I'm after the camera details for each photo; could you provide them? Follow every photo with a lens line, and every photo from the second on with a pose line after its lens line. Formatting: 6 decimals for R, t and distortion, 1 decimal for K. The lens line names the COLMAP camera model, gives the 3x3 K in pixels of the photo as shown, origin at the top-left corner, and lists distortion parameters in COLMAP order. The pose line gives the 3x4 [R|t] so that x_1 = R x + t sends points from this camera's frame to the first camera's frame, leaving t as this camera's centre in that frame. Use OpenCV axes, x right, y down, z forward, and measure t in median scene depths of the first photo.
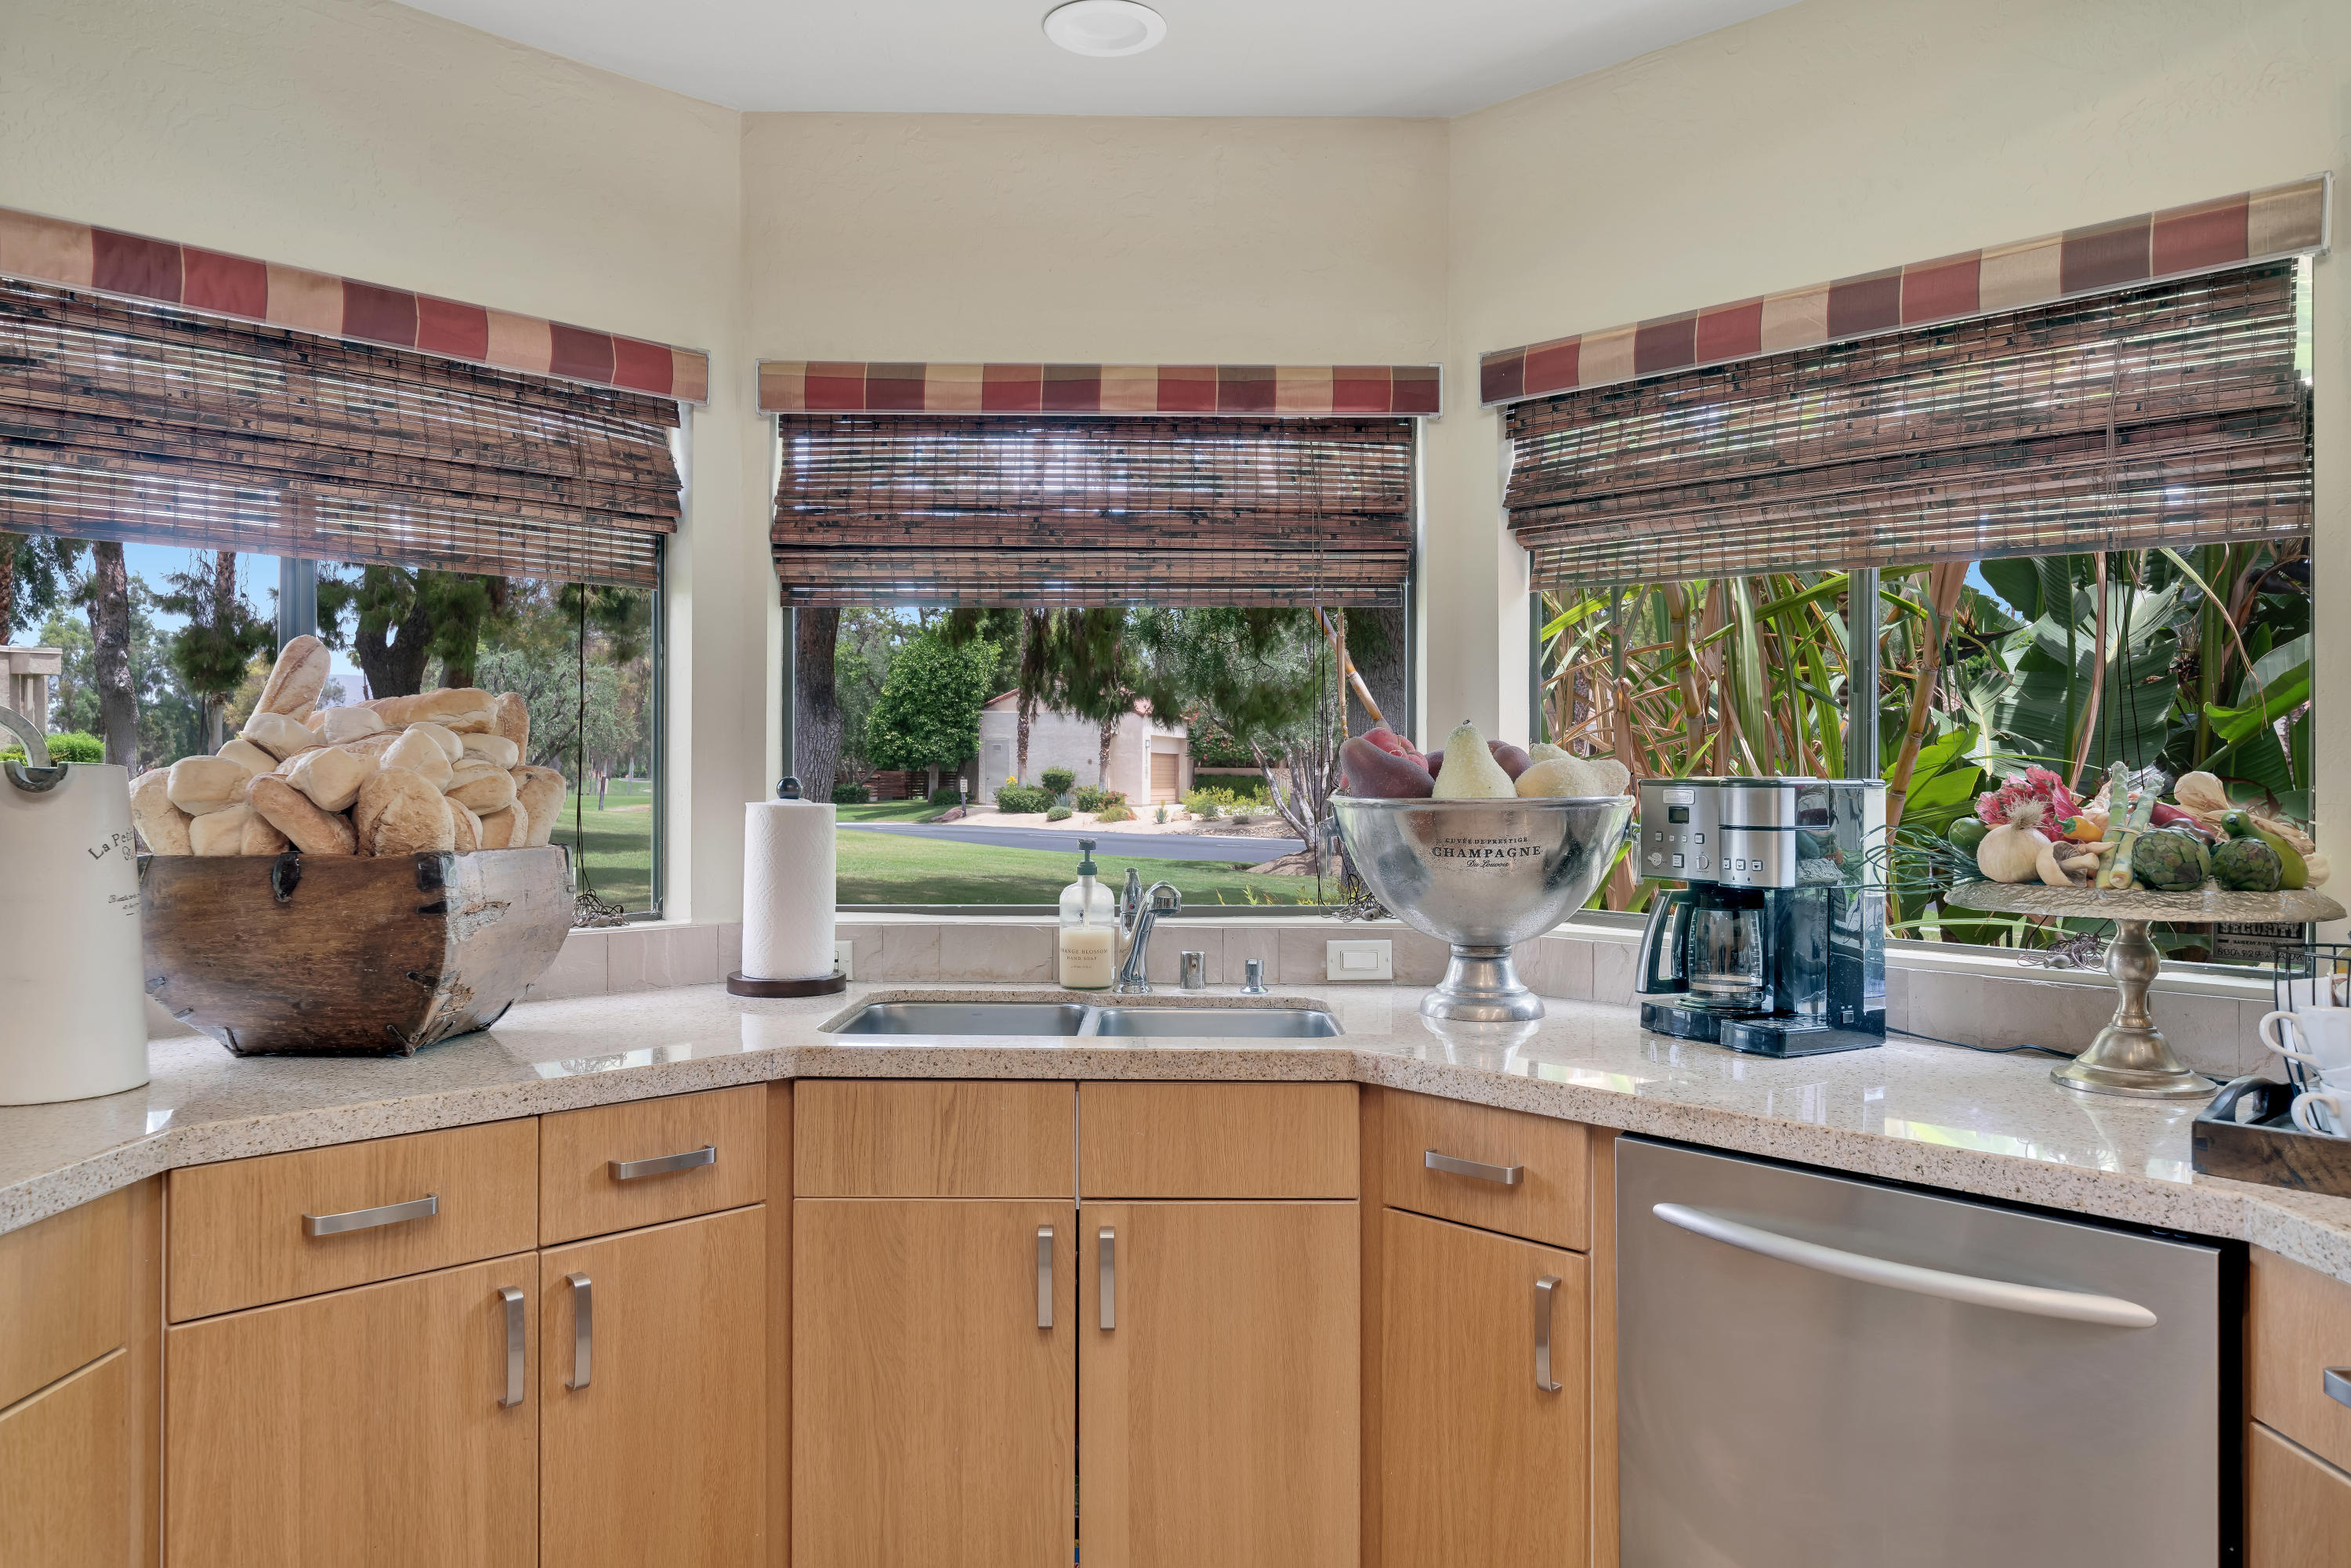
lens RADIAL K [[1570.5, 0, 1205.2], [0, 1570.5, 786.2], [0, 0, 1]] dist [0.005398, -0.001659]
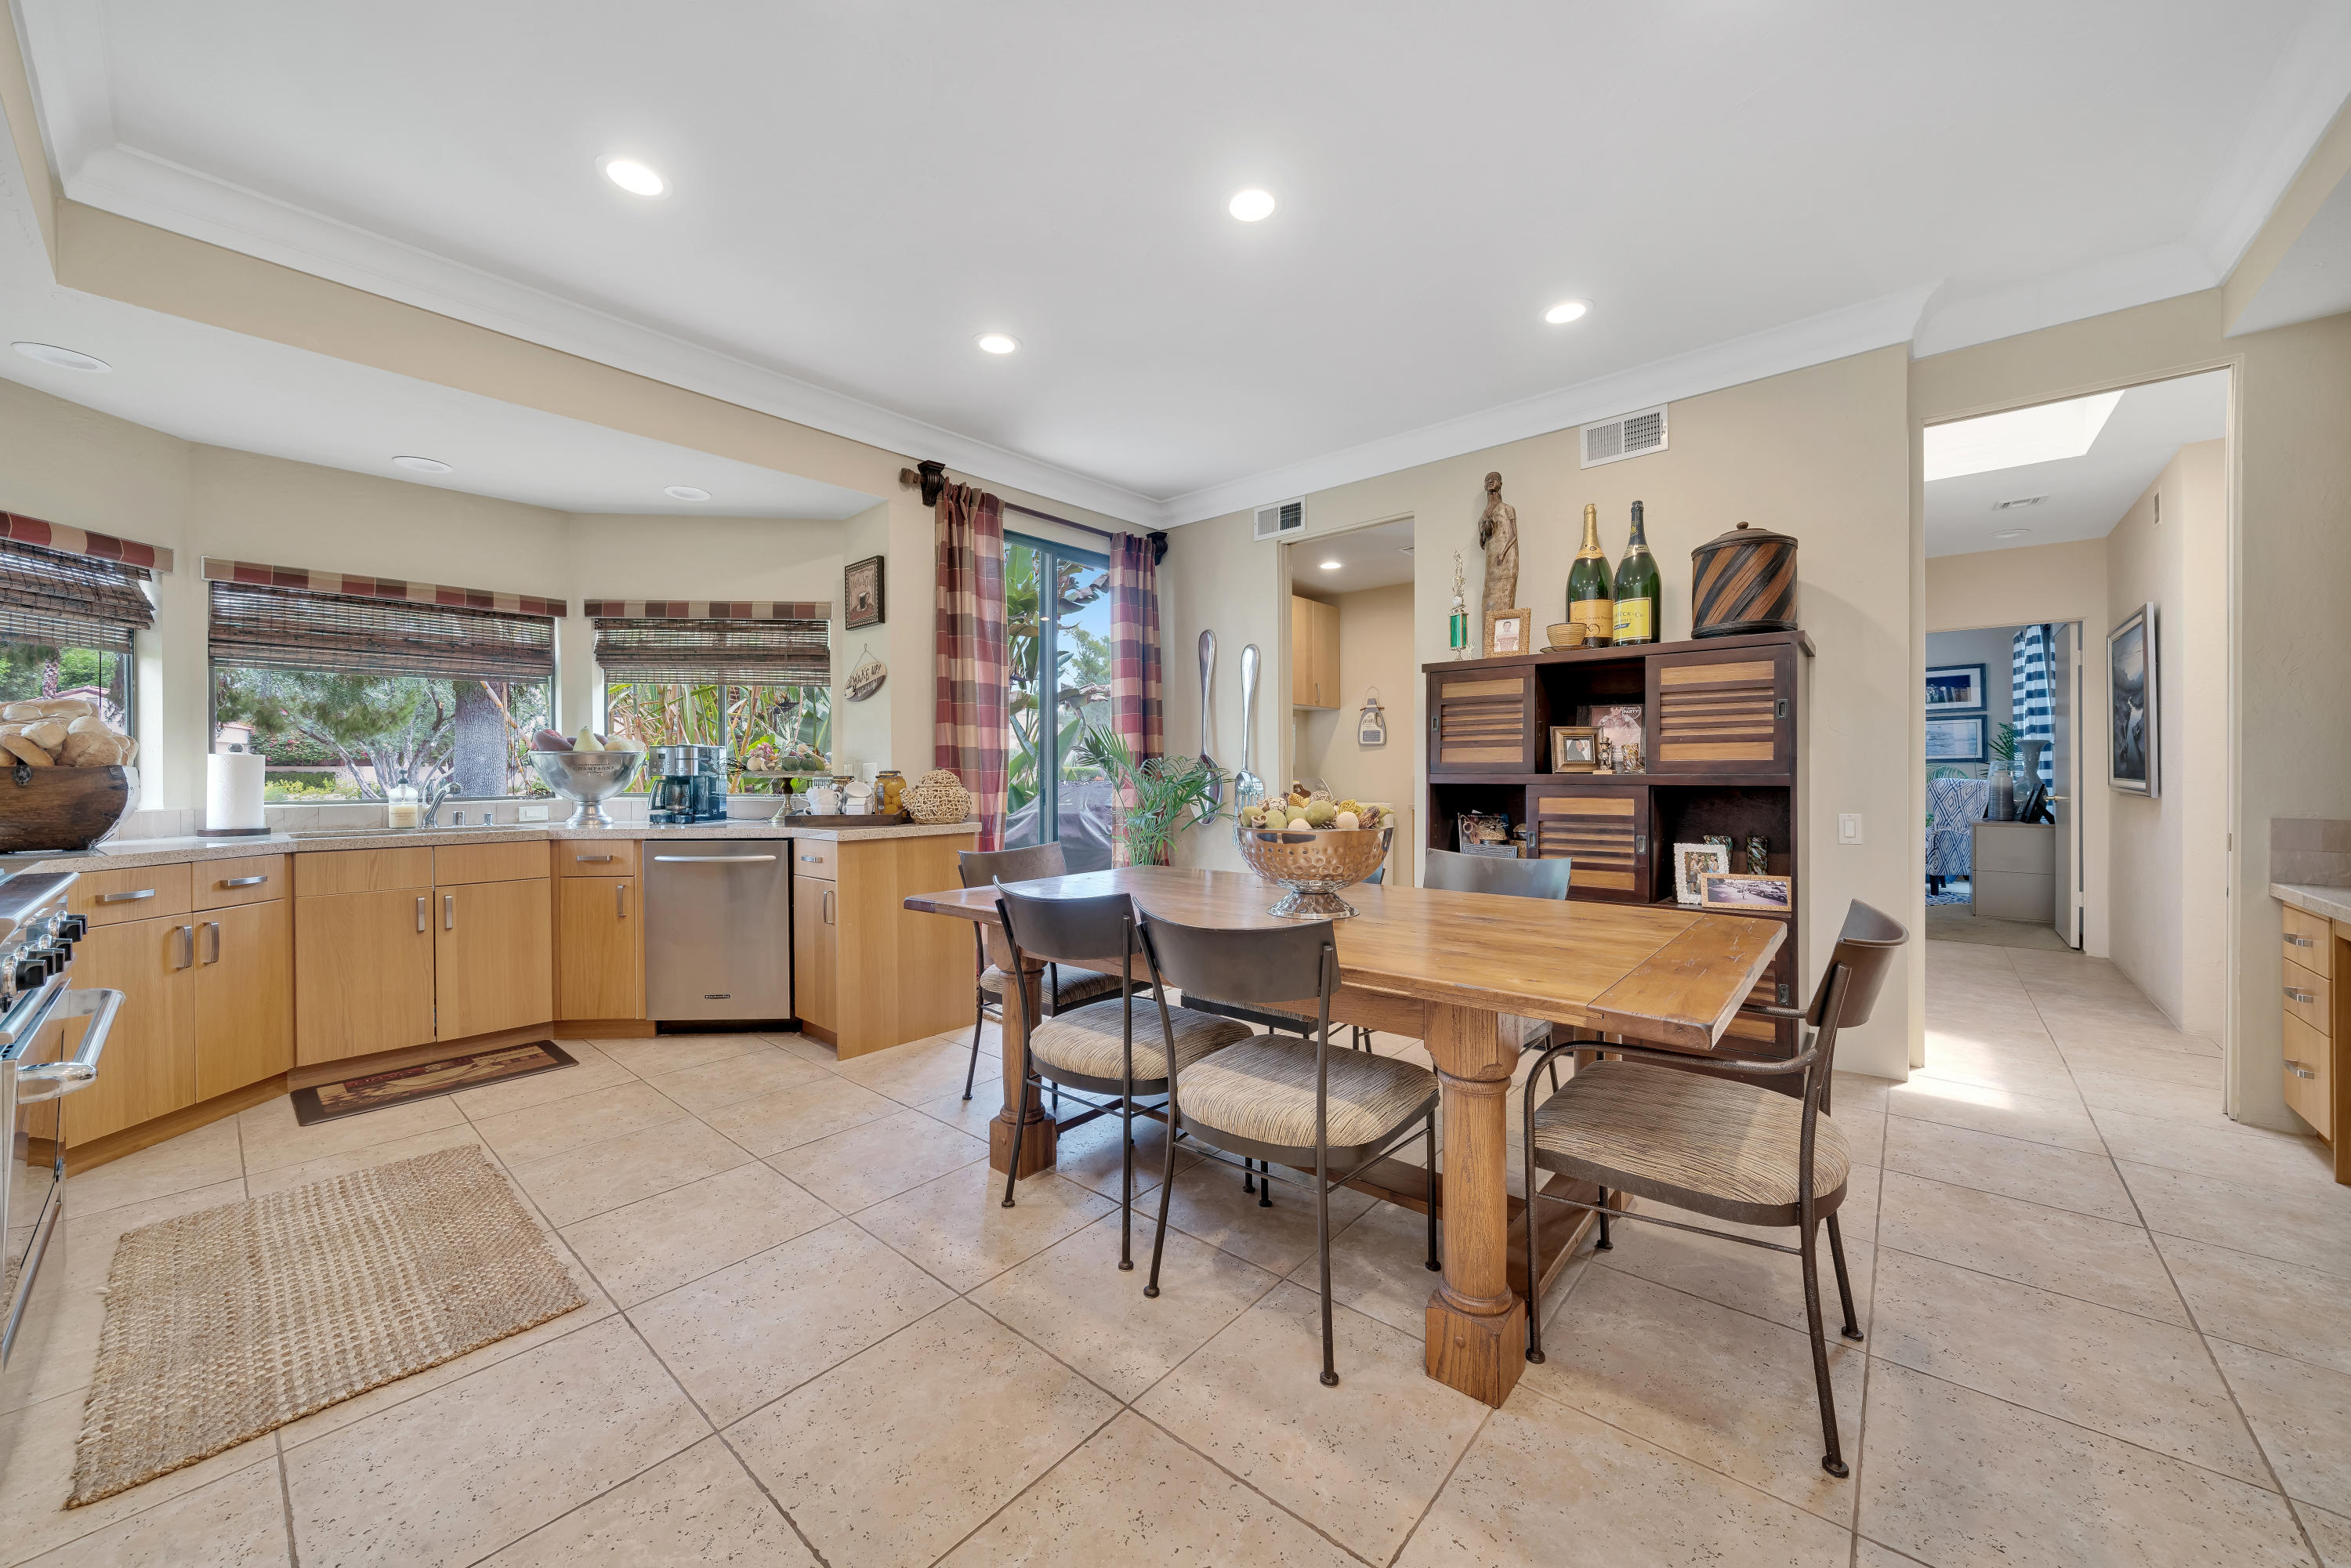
lens RADIAL K [[850.2, 0, 1163.6], [0, 850.2, 769.3], [0, 0, 1]] dist [-0.006341, 0.000153]
pose [[0.680171, -0.005969, 0.733030, -0.282863], [0.012145, 0.999921, -0.003127, 0.061507], [-0.732953, 0.011029, 0.680190, -0.965954]]
